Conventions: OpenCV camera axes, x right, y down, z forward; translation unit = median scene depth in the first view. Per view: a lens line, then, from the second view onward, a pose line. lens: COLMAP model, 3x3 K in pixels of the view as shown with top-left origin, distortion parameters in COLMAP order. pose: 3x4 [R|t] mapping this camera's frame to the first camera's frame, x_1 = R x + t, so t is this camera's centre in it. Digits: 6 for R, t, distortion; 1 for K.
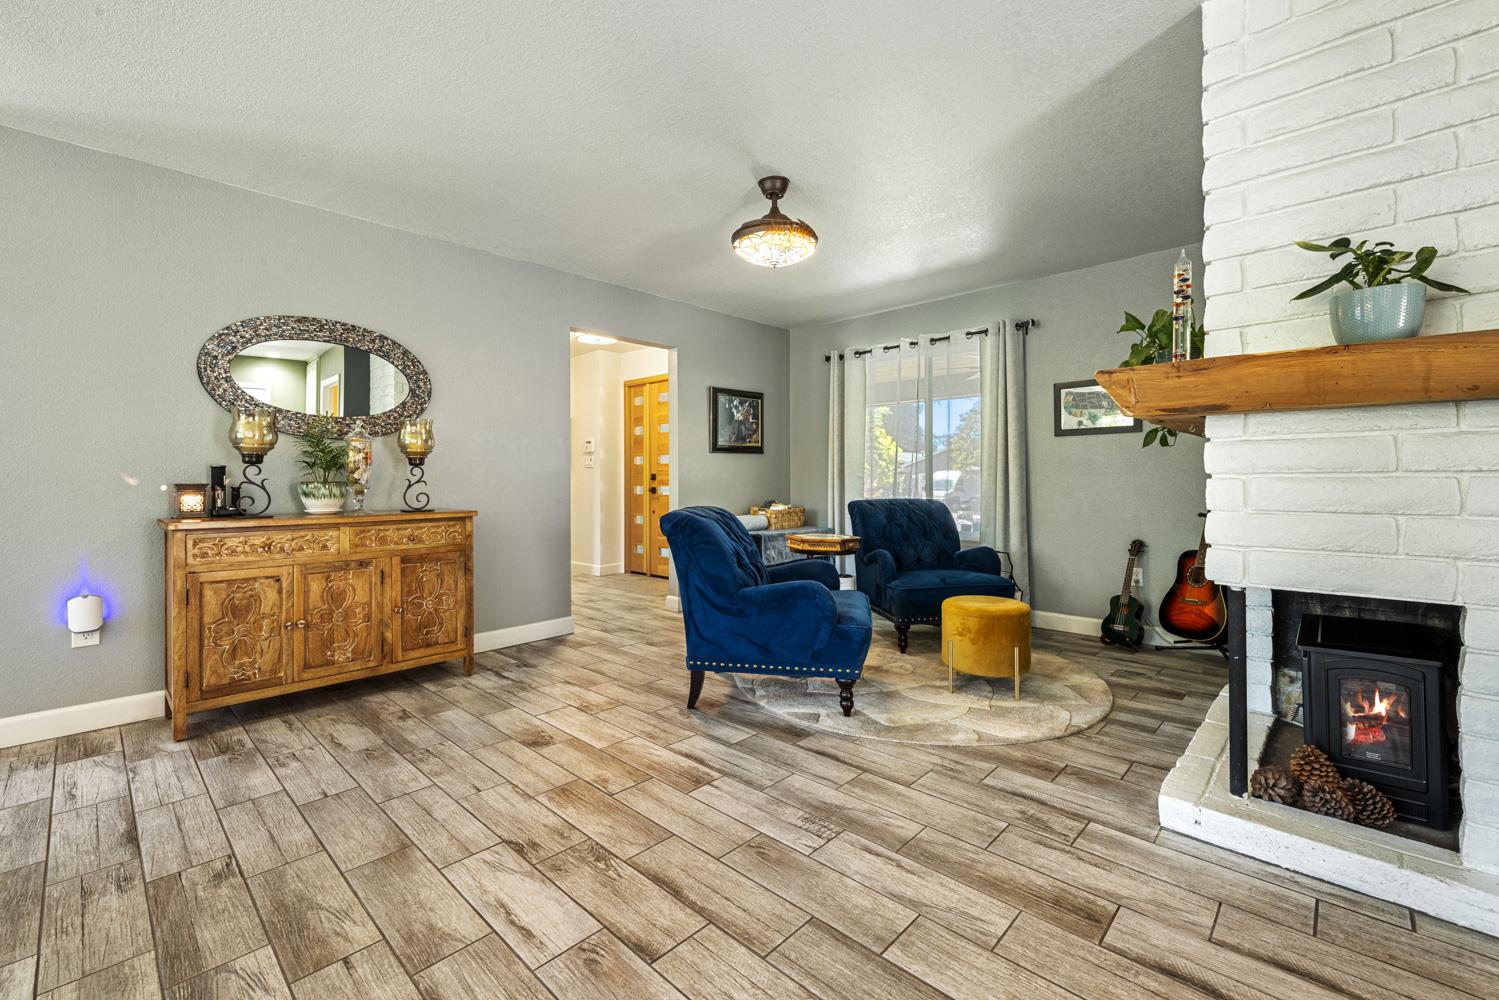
lens RADIAL K [[638.1, 0, 753.9], [0, 638.1, 485.8], [0, 0, 1]] dist [0.003798, 0.000092]
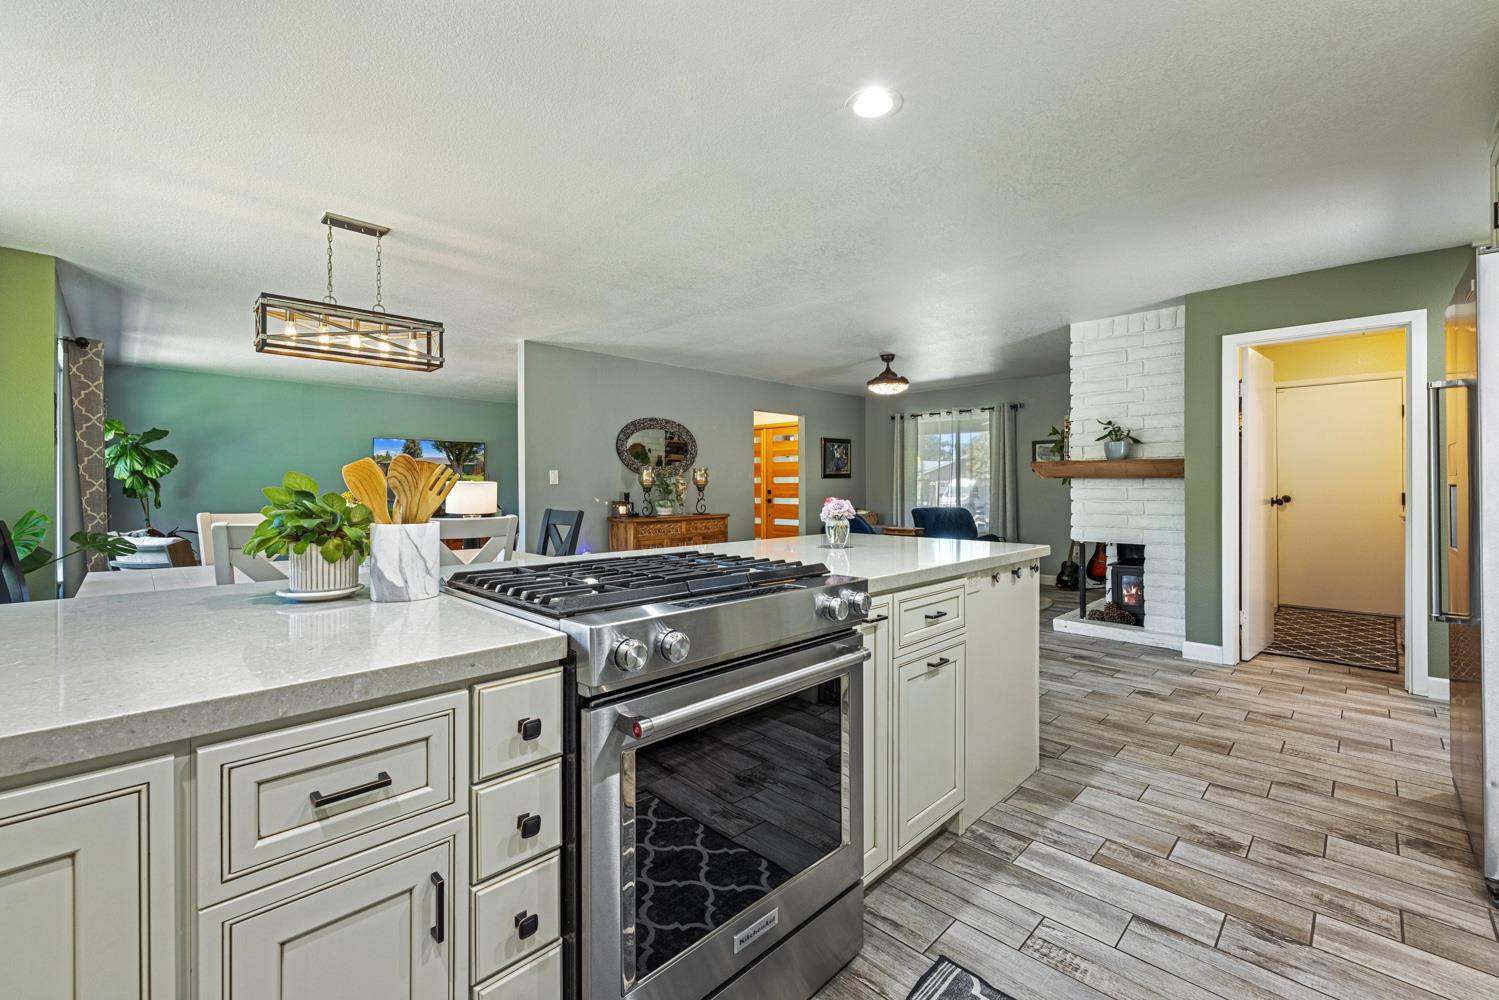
lens RADIAL K [[638.1, 0, 758.8], [0, 638.1, 488.2], [0, 0, 1]] dist [0.003798, 0.000092]
pose [[0.999903, 0.000757, -0.013880, -0.323370], [-0.000809, 0.999993, -0.003763, -0.033027], [0.013878, 0.003774, 0.999897, -0.969906]]
